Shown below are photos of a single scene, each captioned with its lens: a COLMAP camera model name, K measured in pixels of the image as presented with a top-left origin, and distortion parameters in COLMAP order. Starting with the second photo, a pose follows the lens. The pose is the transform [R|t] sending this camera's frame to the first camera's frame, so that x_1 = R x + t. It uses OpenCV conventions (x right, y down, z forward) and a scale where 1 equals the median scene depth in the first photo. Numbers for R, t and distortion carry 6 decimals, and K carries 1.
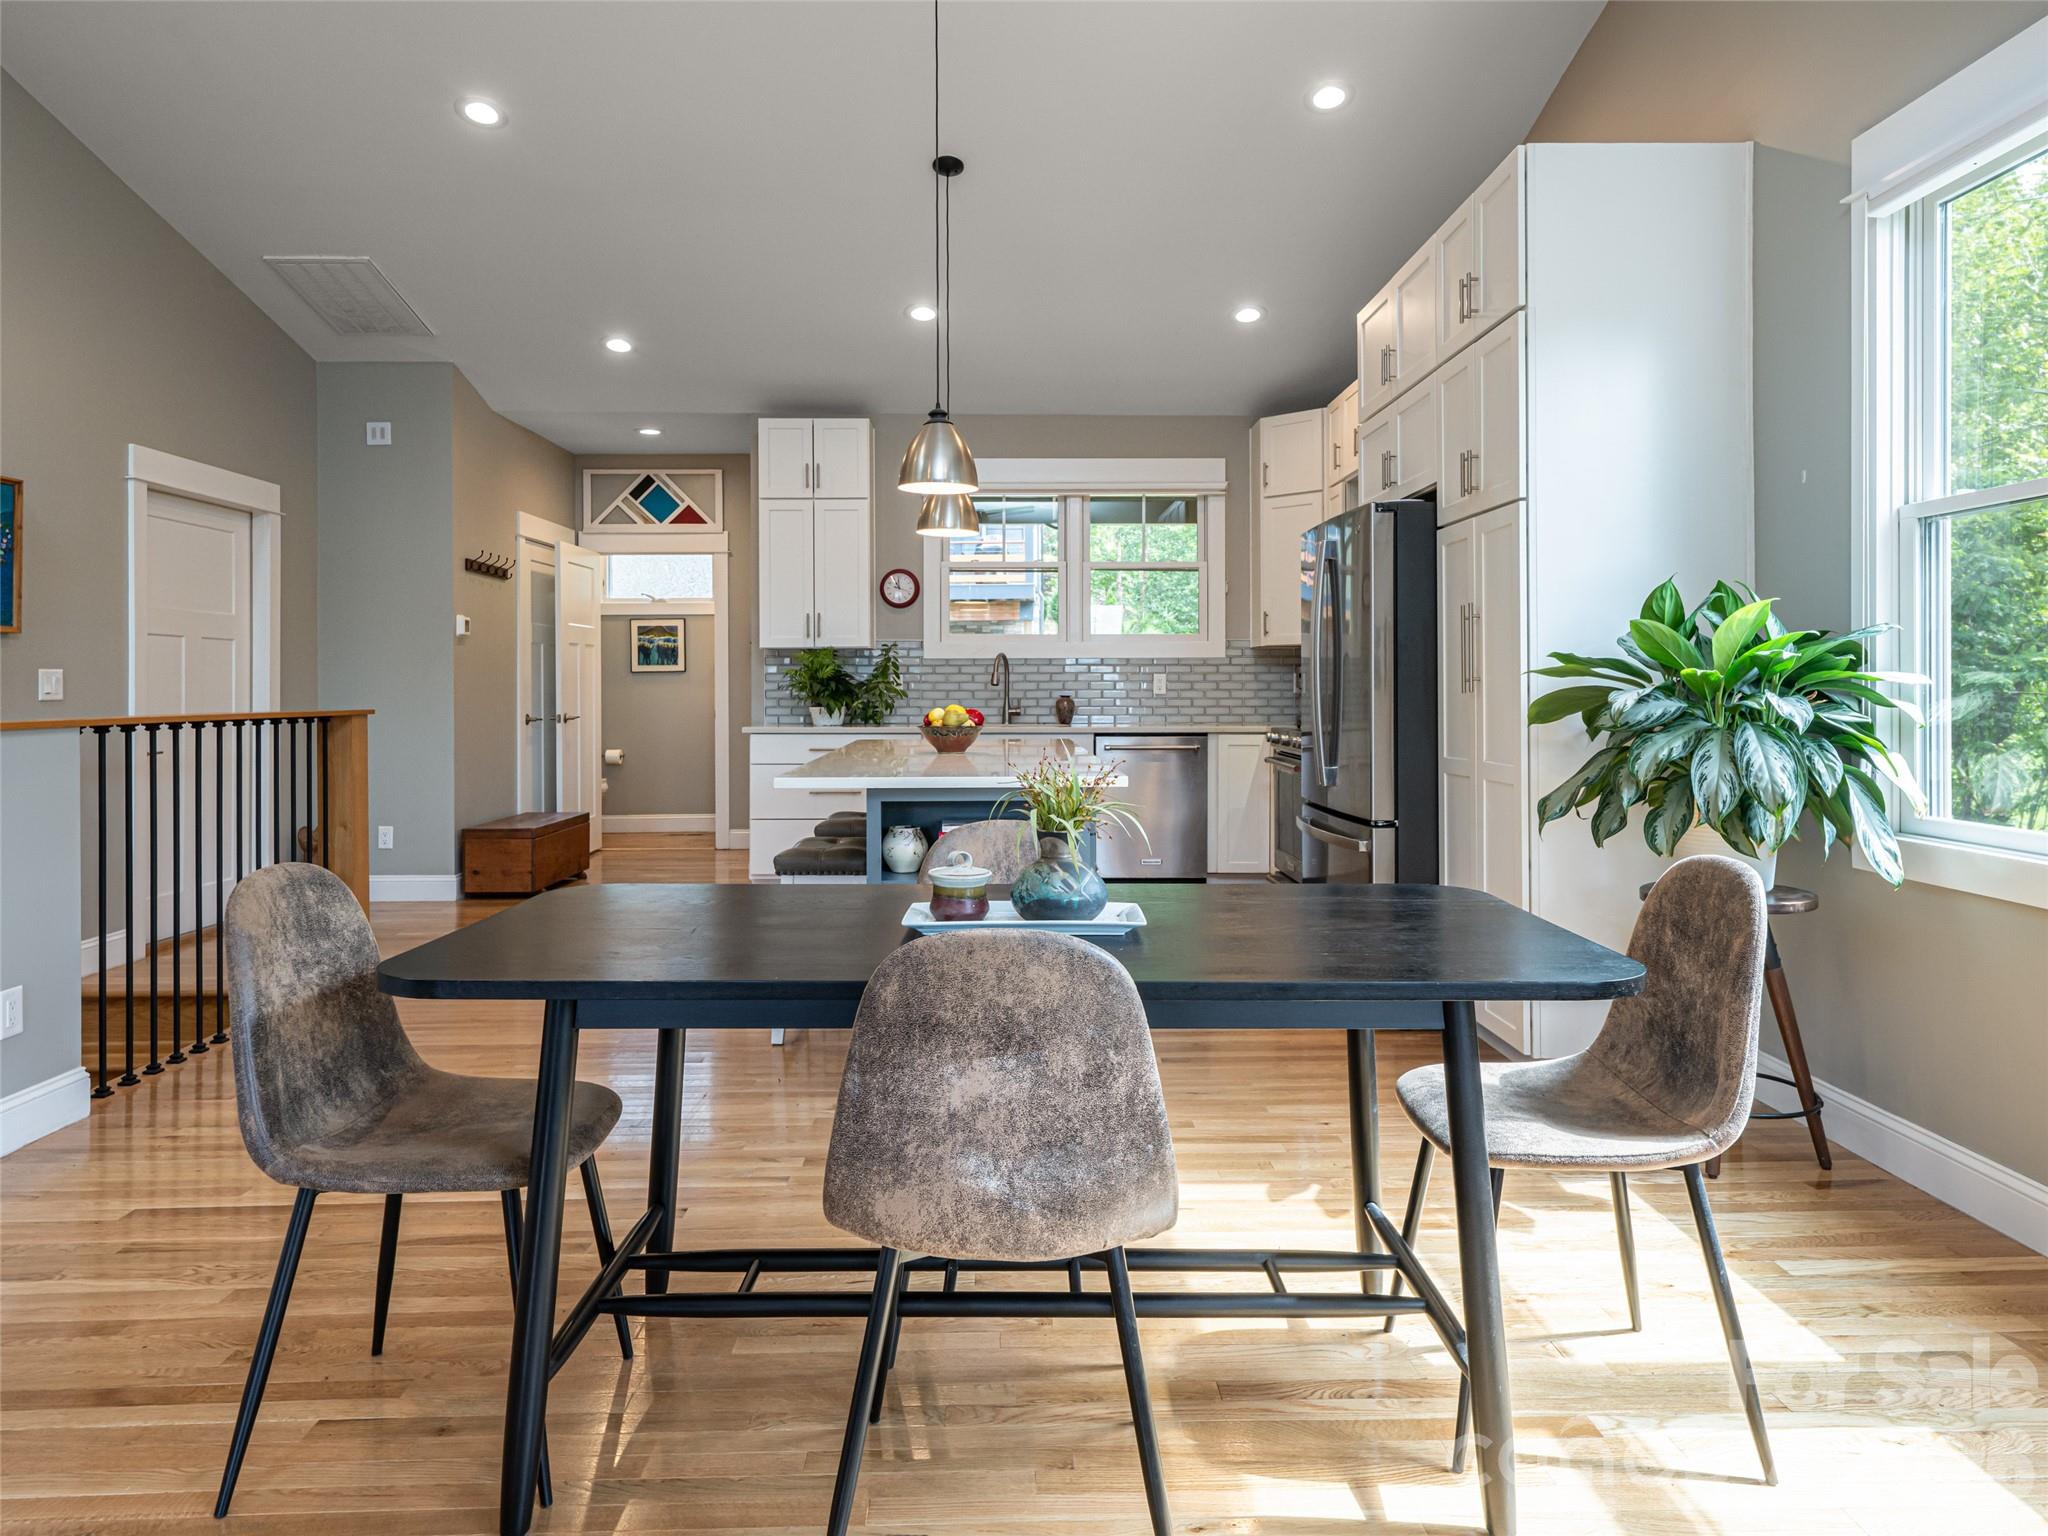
lens RADIAL K [[1239.9, 0, 1030.1], [0, 1239.9, 760.7], [0, 0, 1]] dist [0.009760, 0.001353]
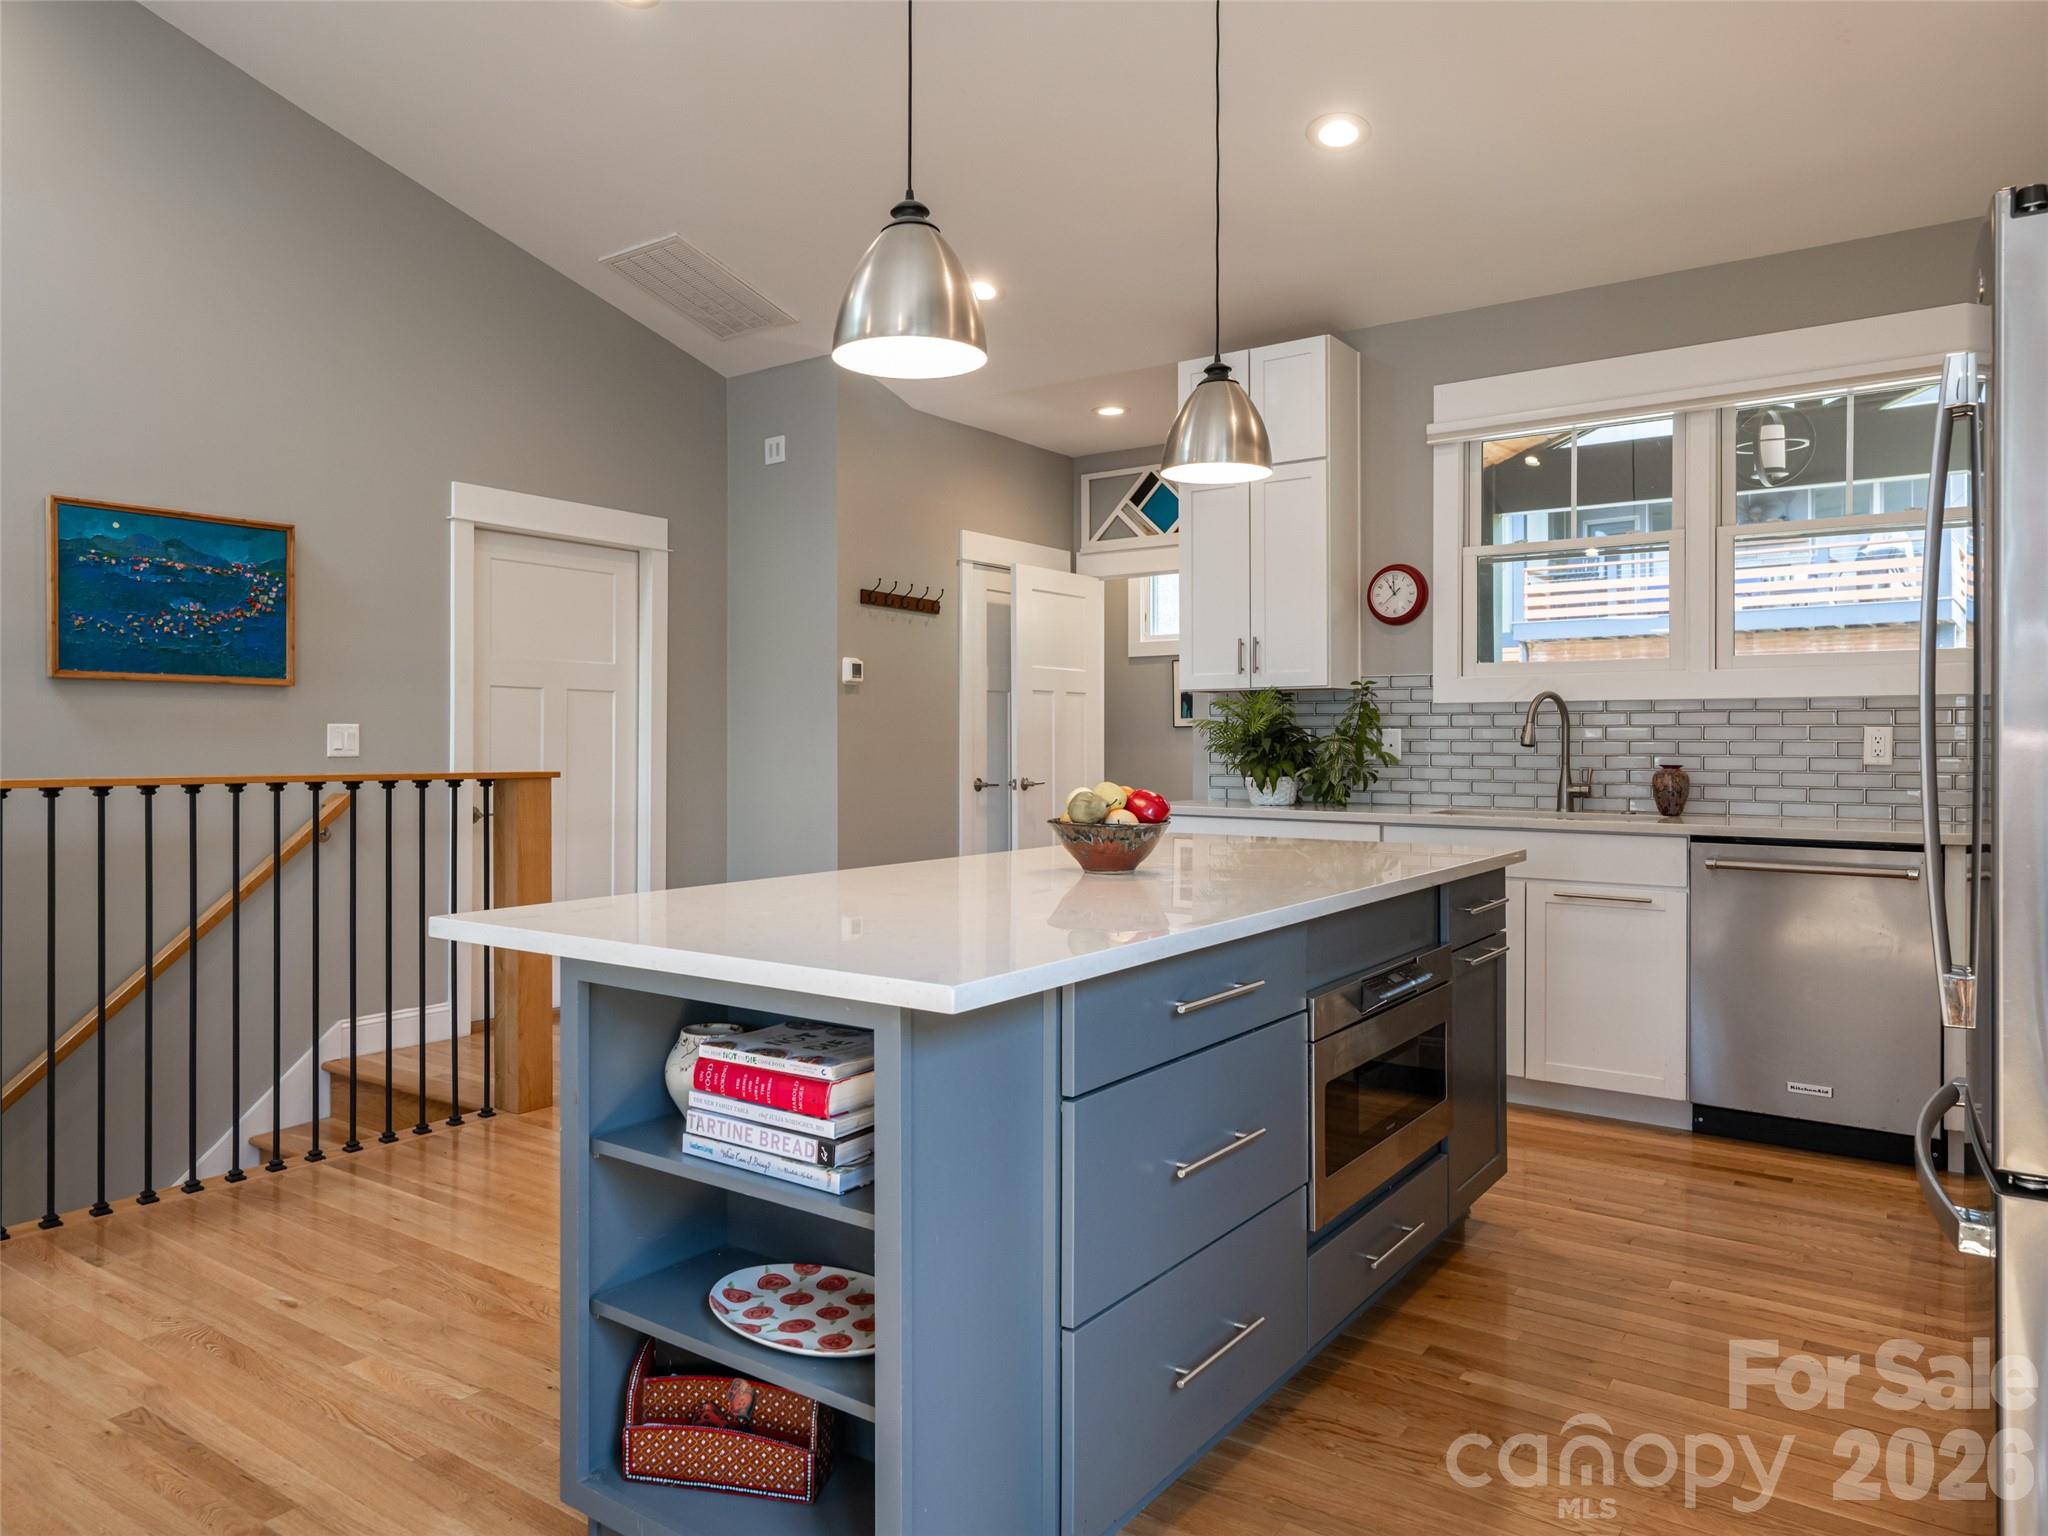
lens RADIAL K [[1367.6, 0, 1011.4], [0, 1367.6, 769.7], [0, 0, 1]] dist [-0.003368, -0.002297]
pose [[0.795640, 0.015663, -0.605567, 0.174845], [-0.041735, 0.998708, -0.029003, -0.021117], [0.604330, 0.048349, 0.795266, 0.345128]]
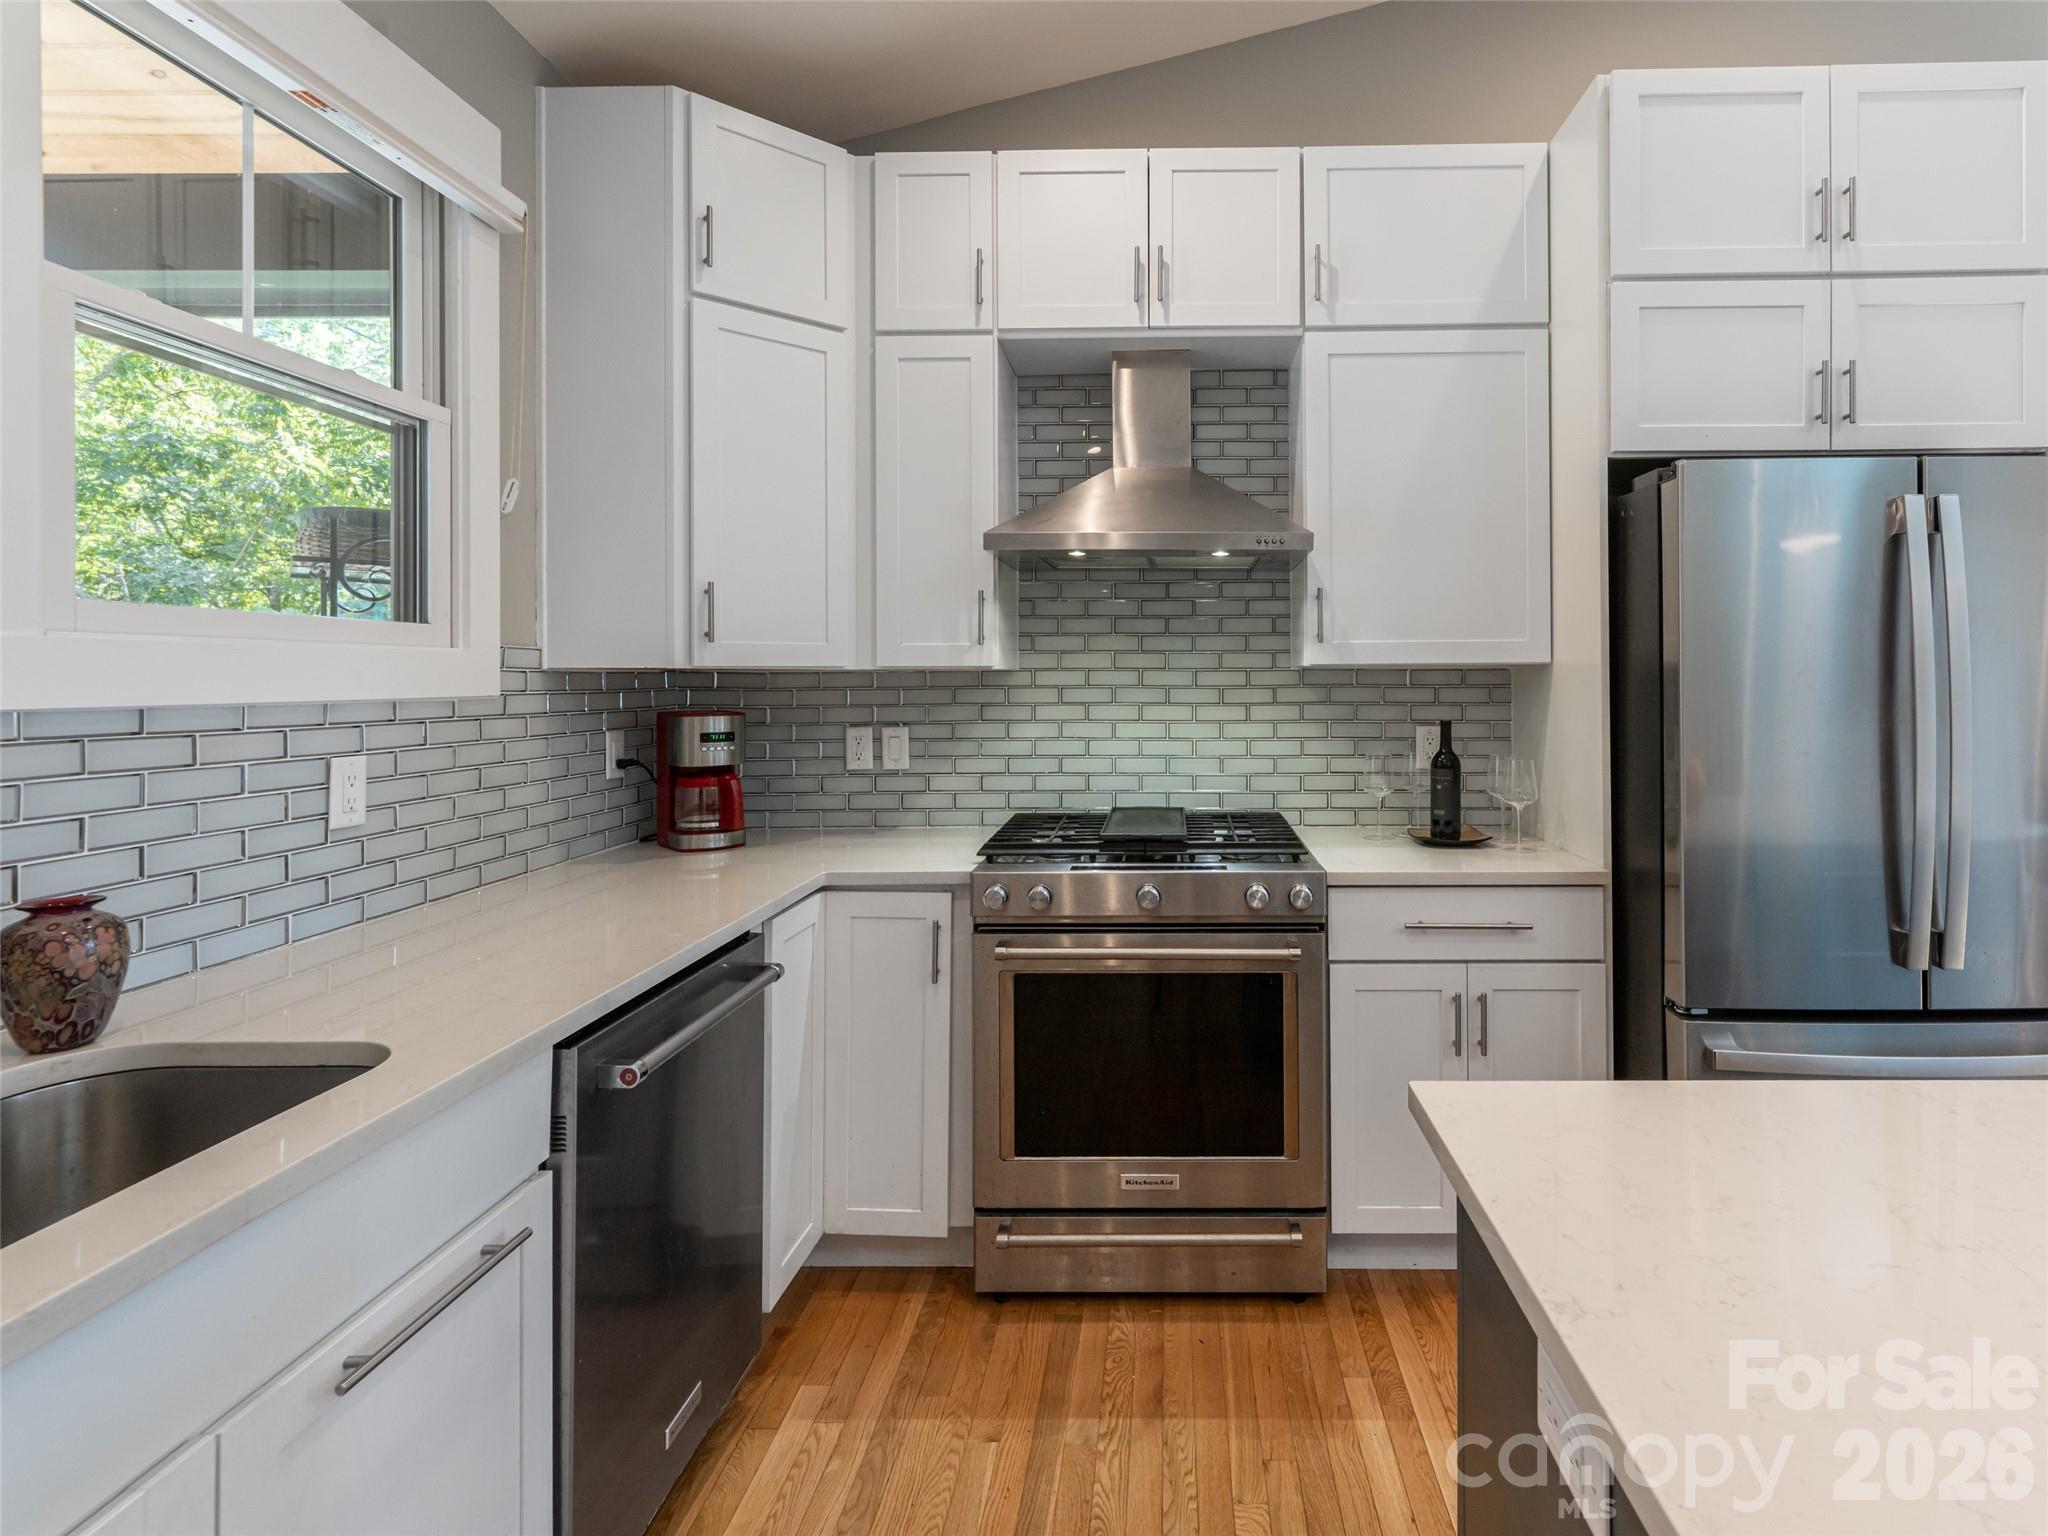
lens RADIAL K [[1046.8, 0, 1133.5], [0, 1046.8, 677.7], [0, 0, 1]] dist [-0.003174, 0.000177]
pose [[0.050557, 0.001721, 0.998720, -0.136400], [0.061366, 0.998104, -0.004826, -0.081406], [-0.996834, 0.061531, 0.050356, 0.866300]]
